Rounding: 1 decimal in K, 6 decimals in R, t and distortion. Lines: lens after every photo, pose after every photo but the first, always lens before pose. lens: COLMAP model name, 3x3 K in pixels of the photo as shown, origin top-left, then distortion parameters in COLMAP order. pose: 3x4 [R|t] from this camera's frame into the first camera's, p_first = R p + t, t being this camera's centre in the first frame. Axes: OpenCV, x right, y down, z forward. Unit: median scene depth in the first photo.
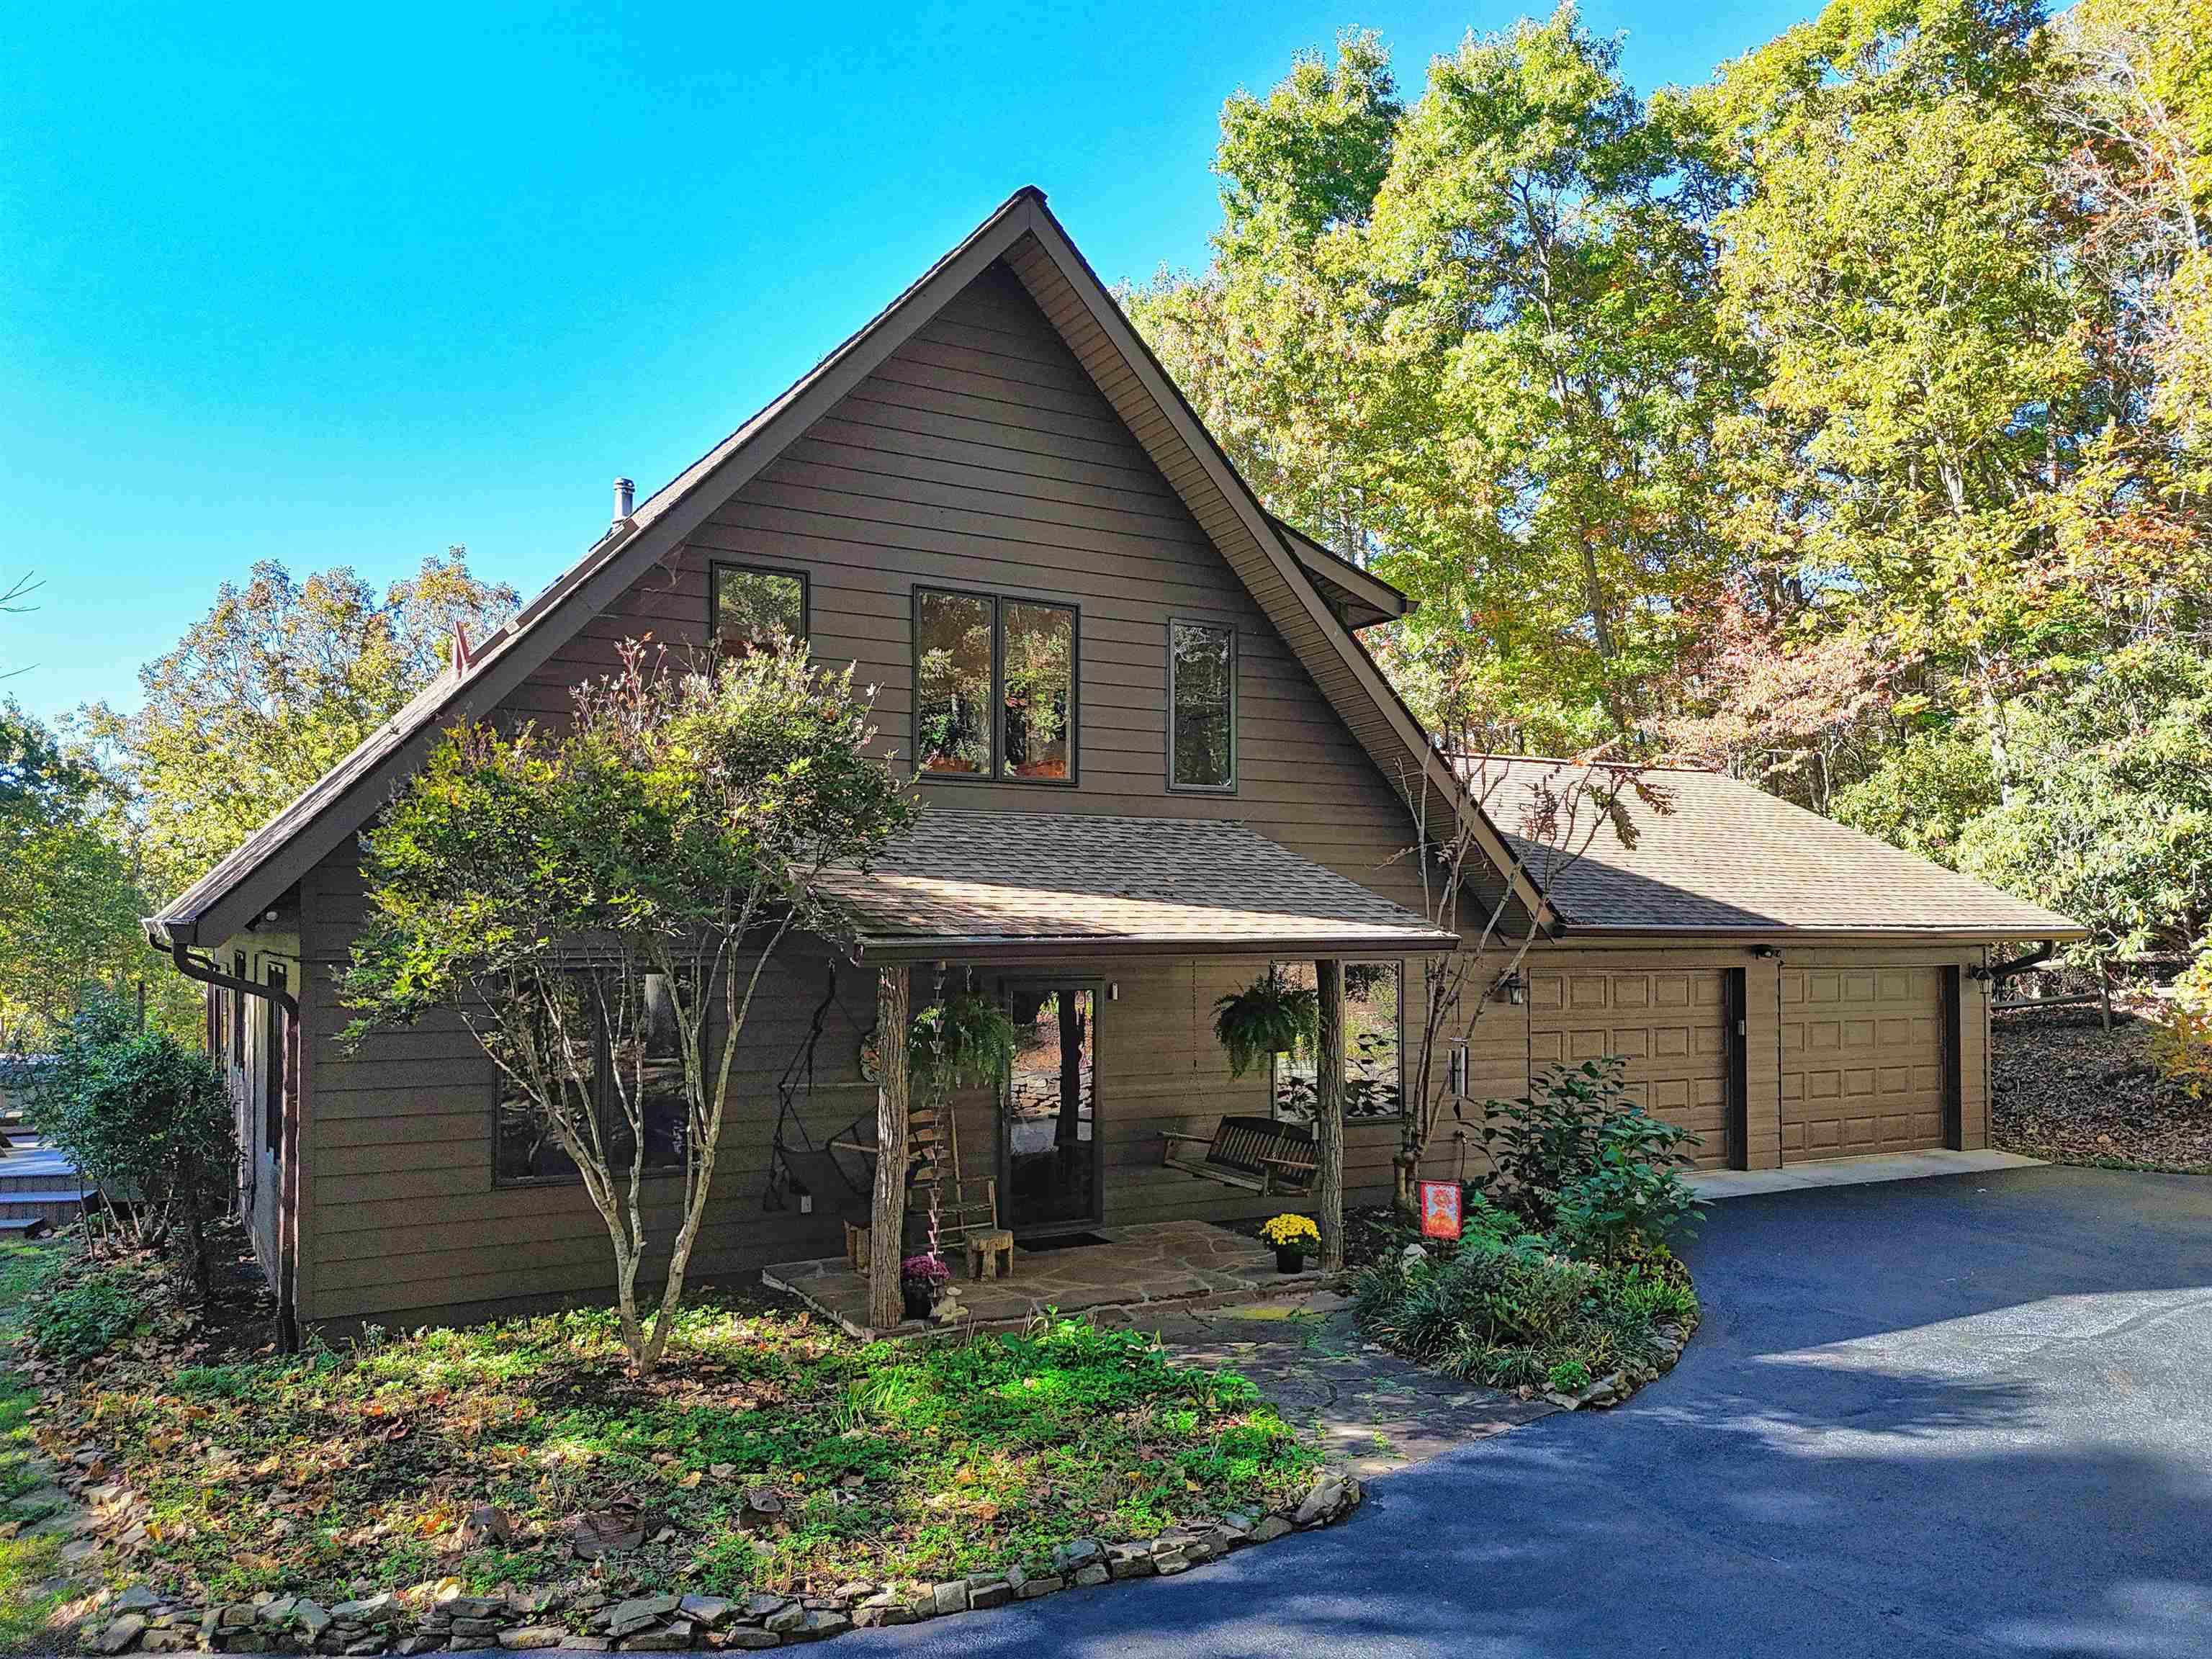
lens RADIAL K [[1651.3, 0, 1105.6], [0, 1651.3, 834.9], [0, 0, 1]] dist [0.051629, -0.041661]
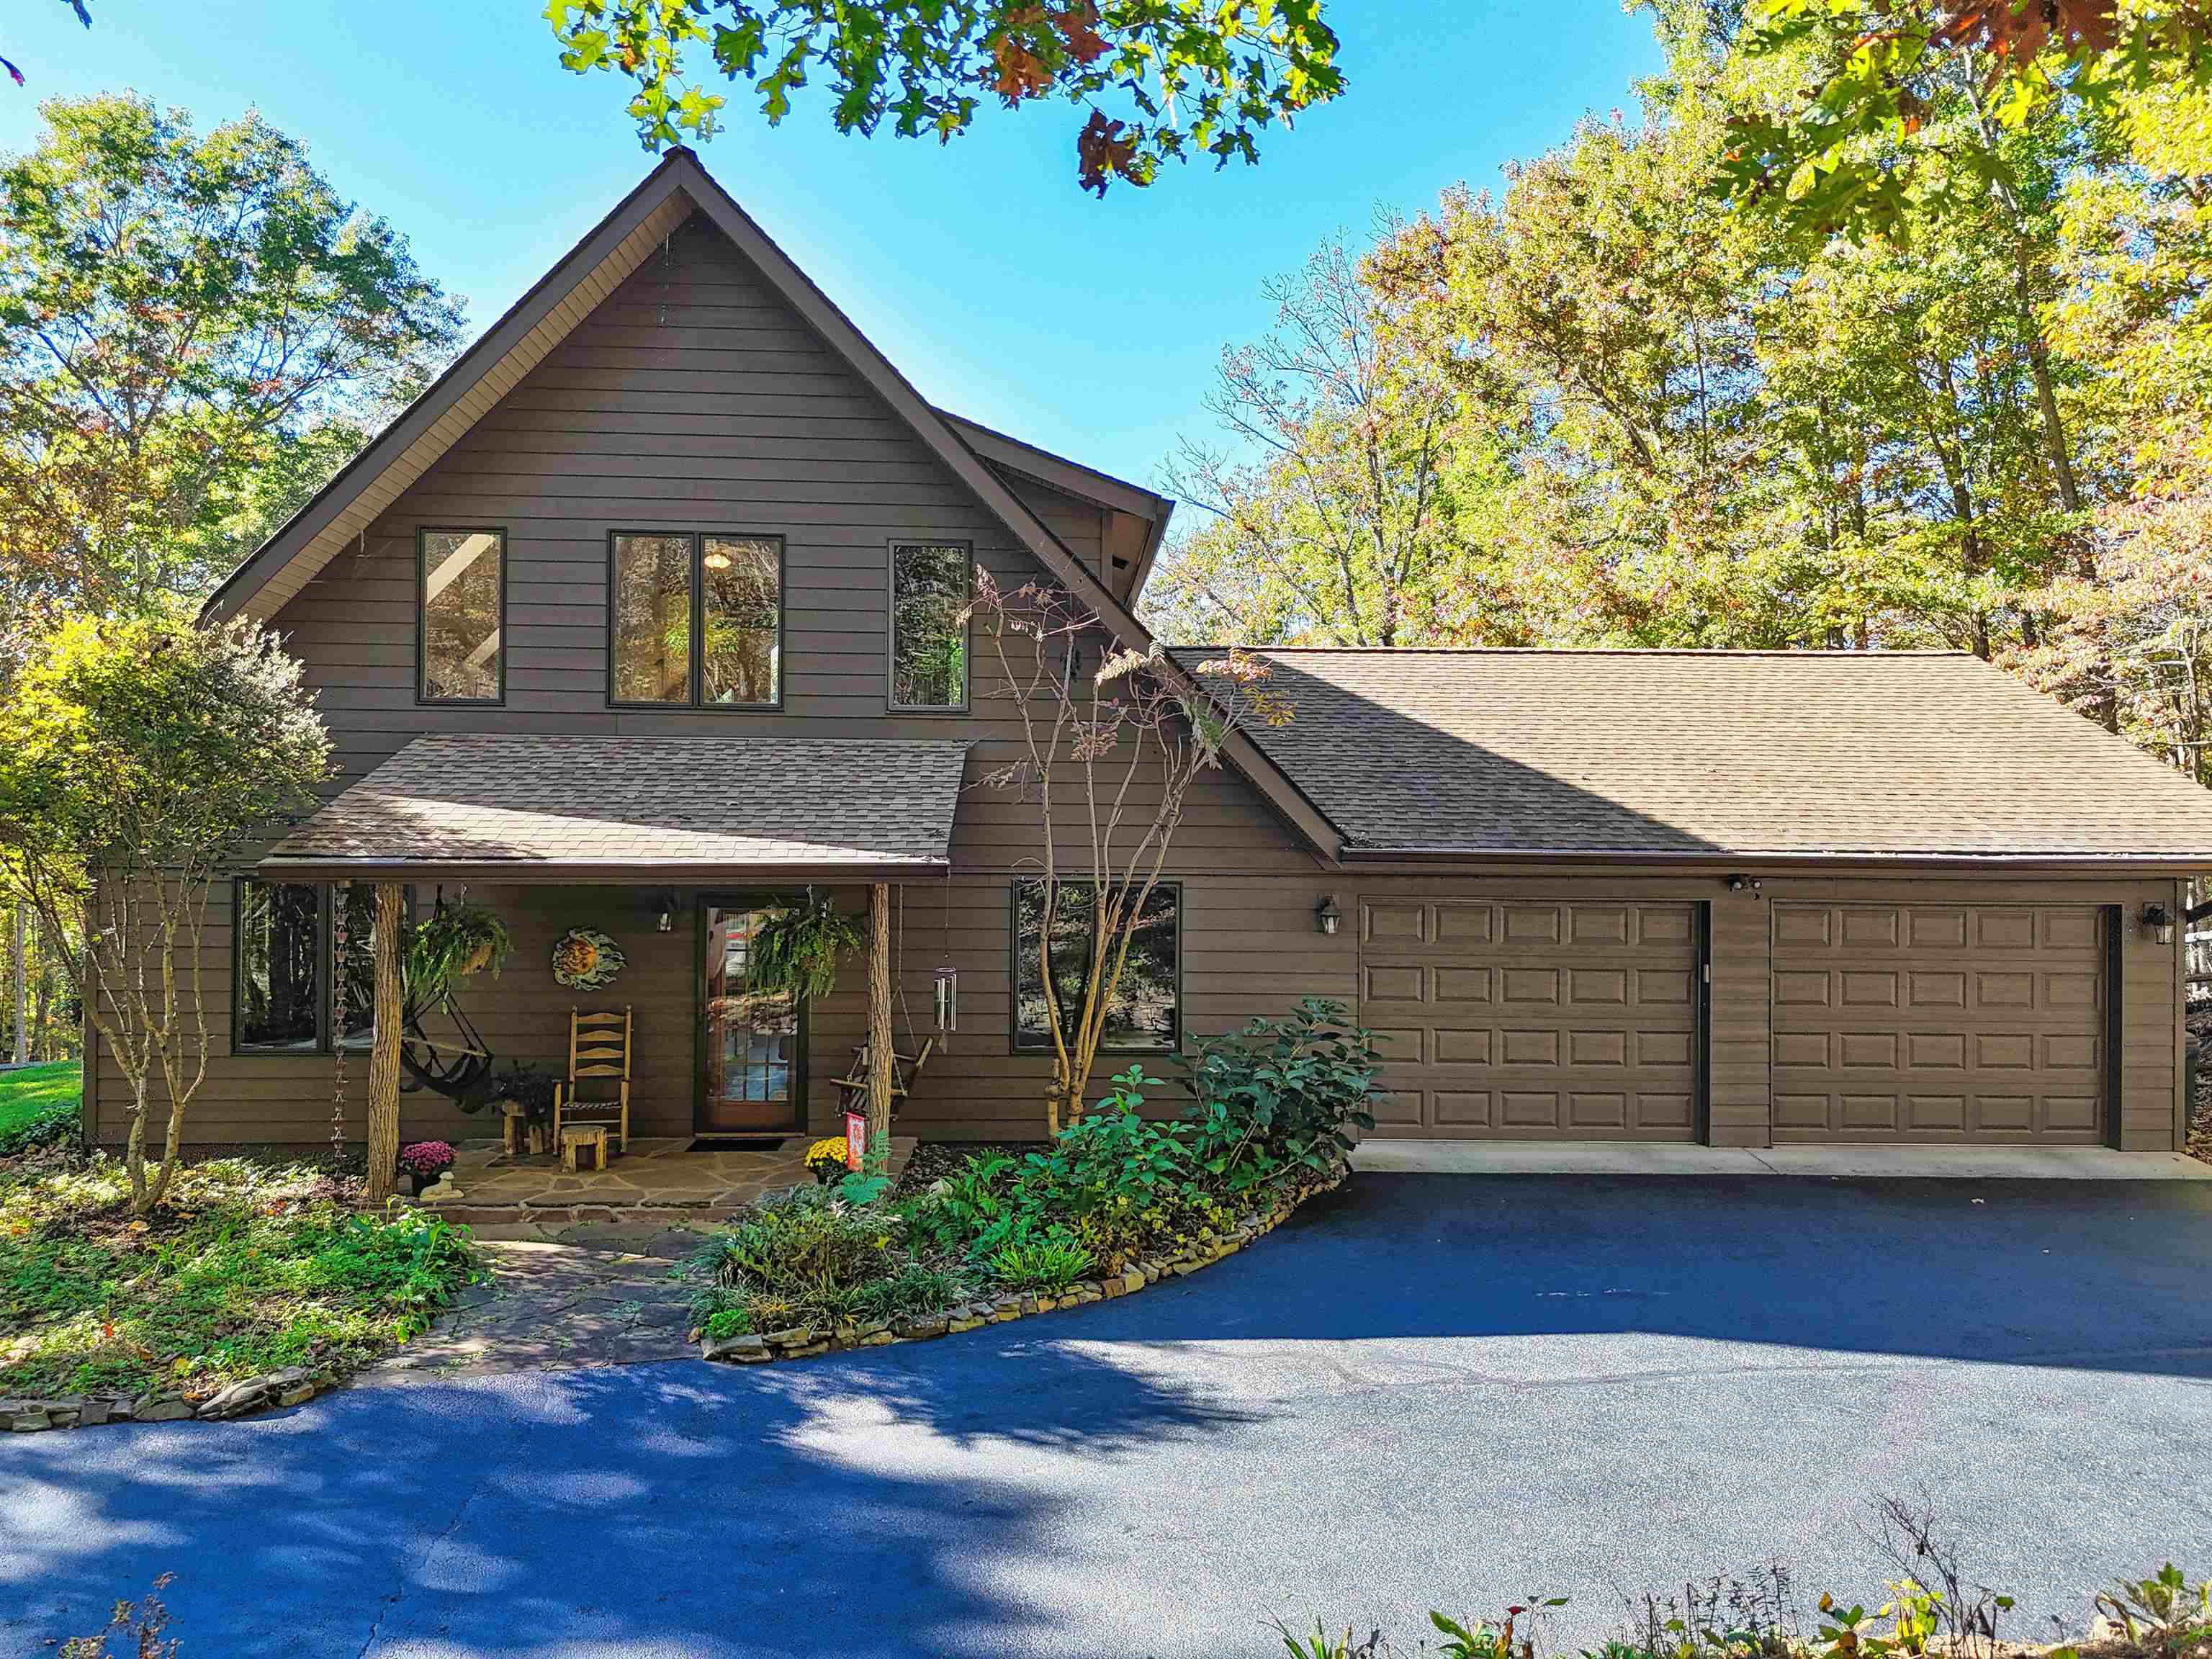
lens RADIAL K [[1629.9, 0, 1106.2], [0, 1629.9, 749.8], [0, 0, 1]] dist [0.025154, -0.000874]
pose [[0.887515, -0.012081, -0.460620, 0.642198], [0.017462, 0.999820, 0.007421, -0.008268], [0.460448, -0.014630, 0.887566, 0.185481]]
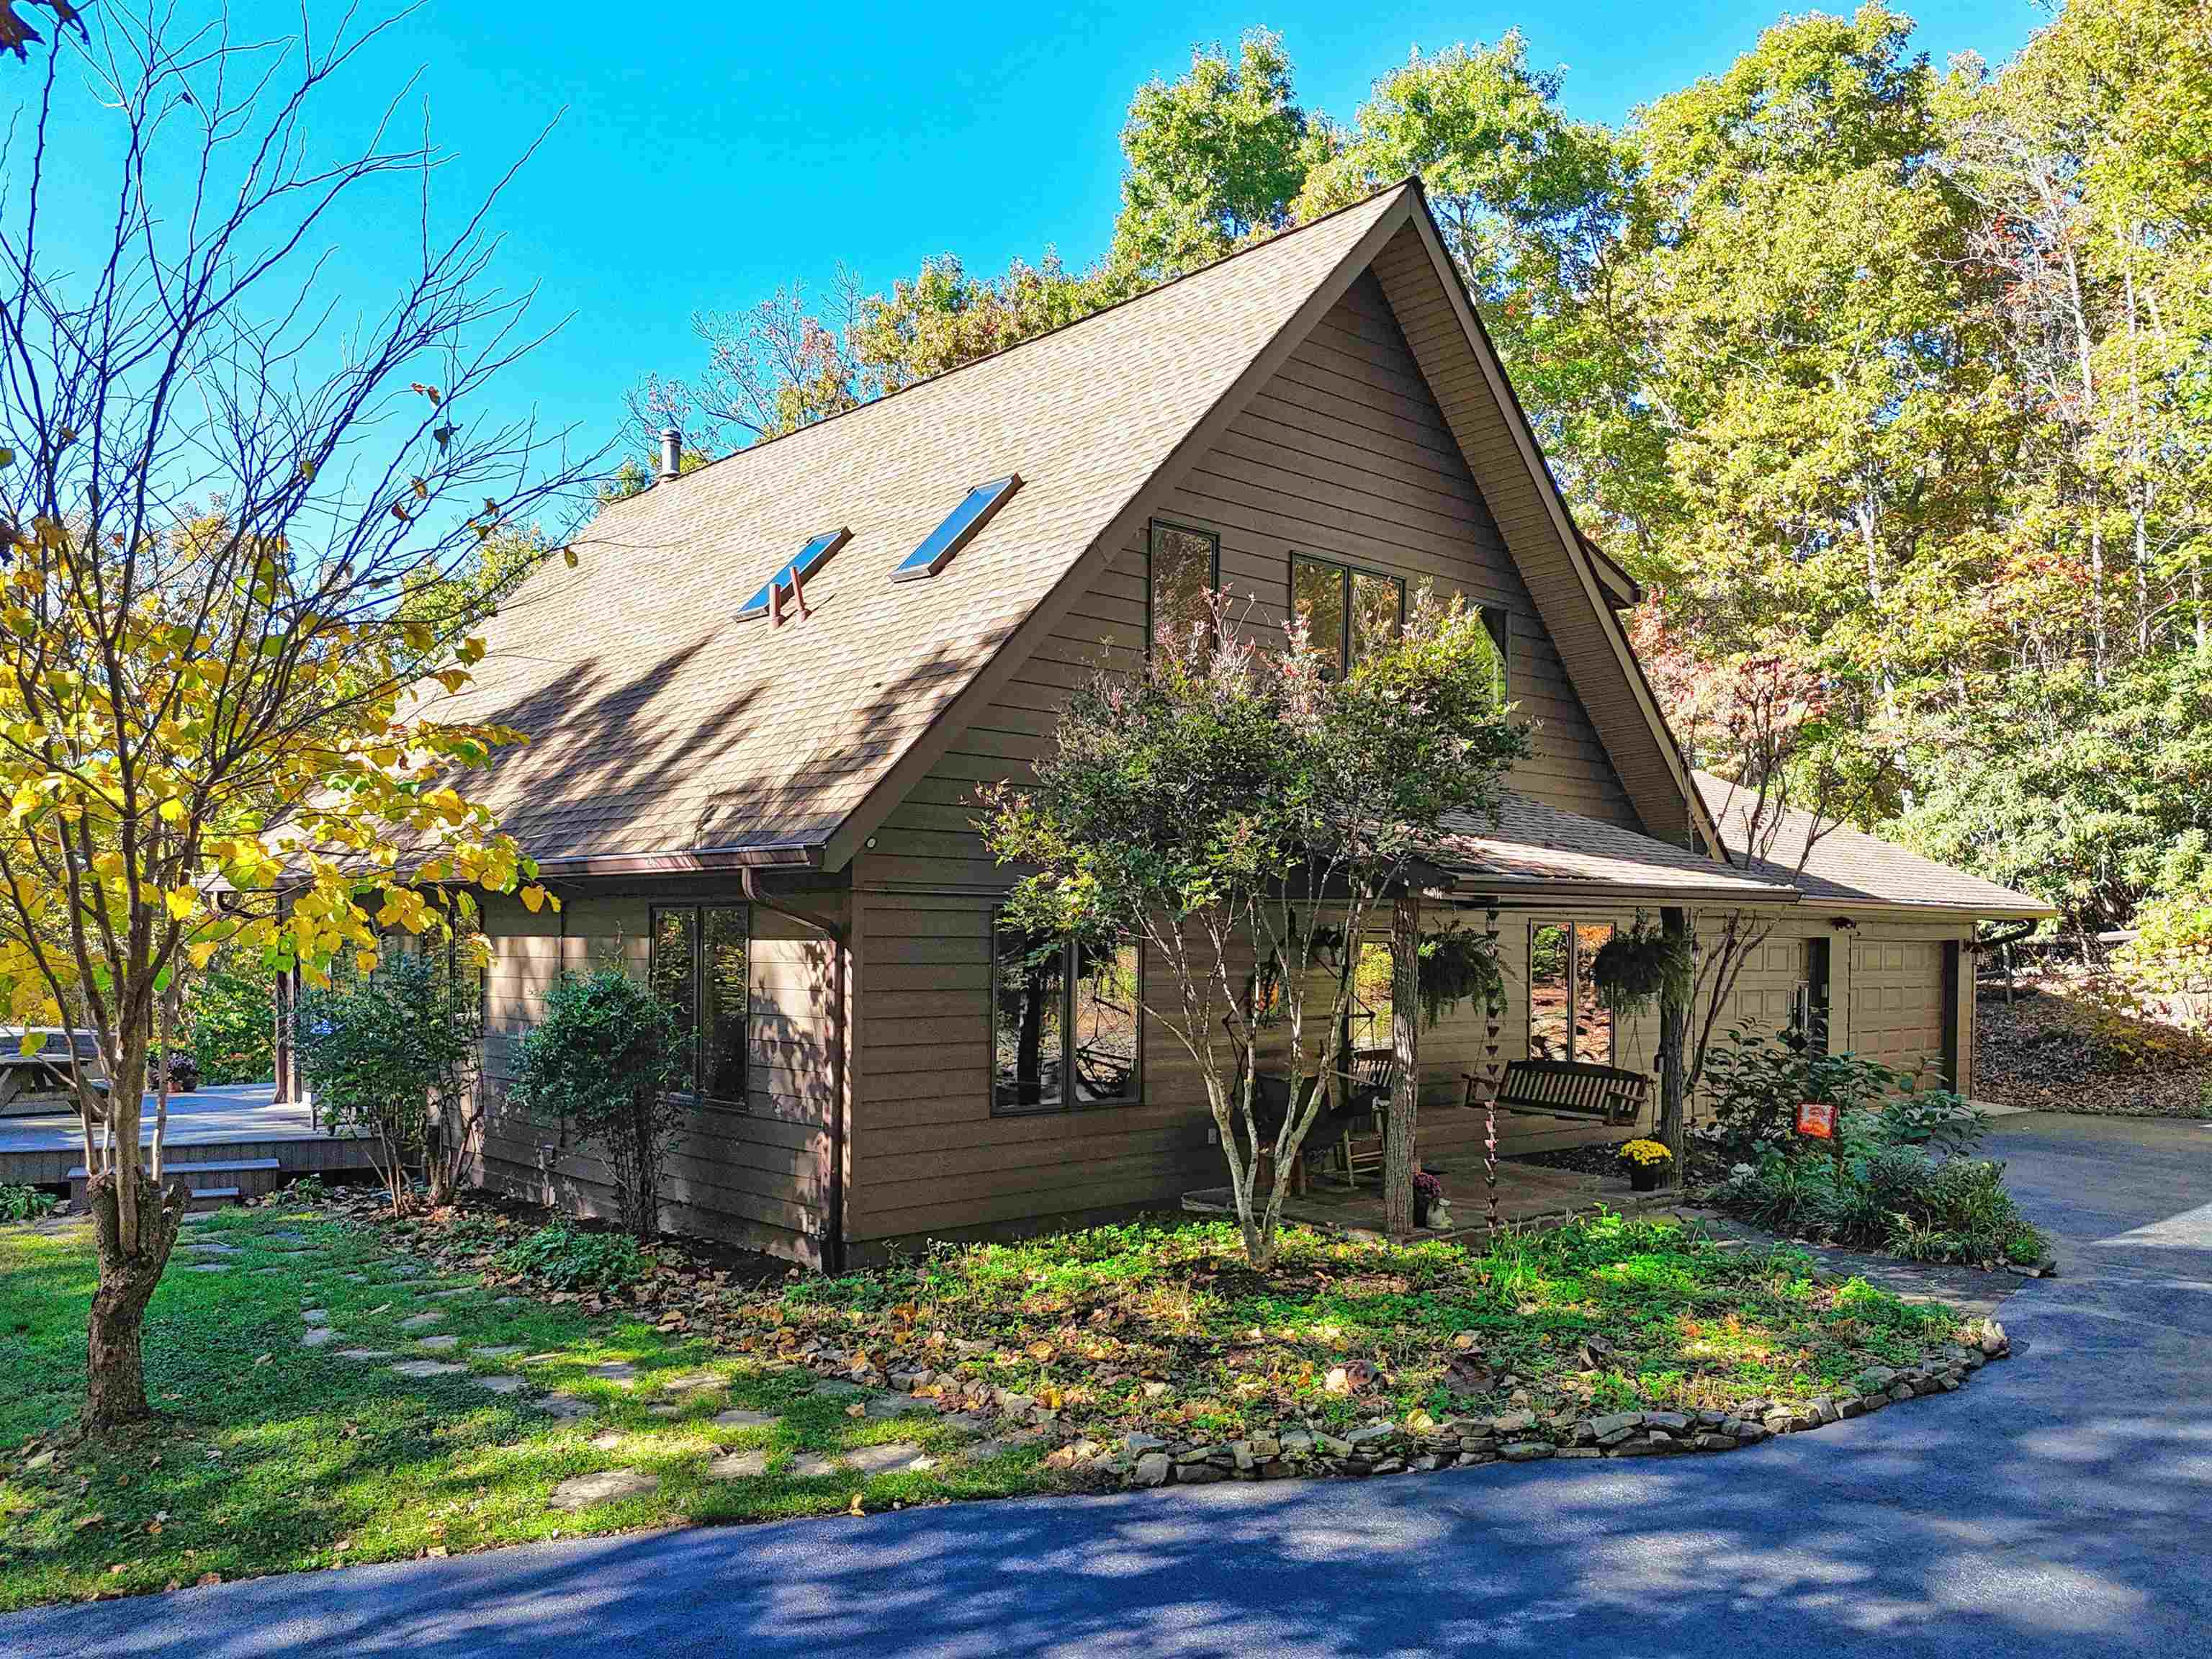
lens RADIAL K [[1692.2, 0, 1106.3], [0, 1692.2, 897.3], [0, 0, 1]] dist [0.051981, -0.002102]
pose [[0.977485, 0.012887, 0.210609, -0.436656], [-0.019488, 0.999381, 0.029299, 0.036619], [-0.210101, -0.032744, 0.977131, -0.032926]]
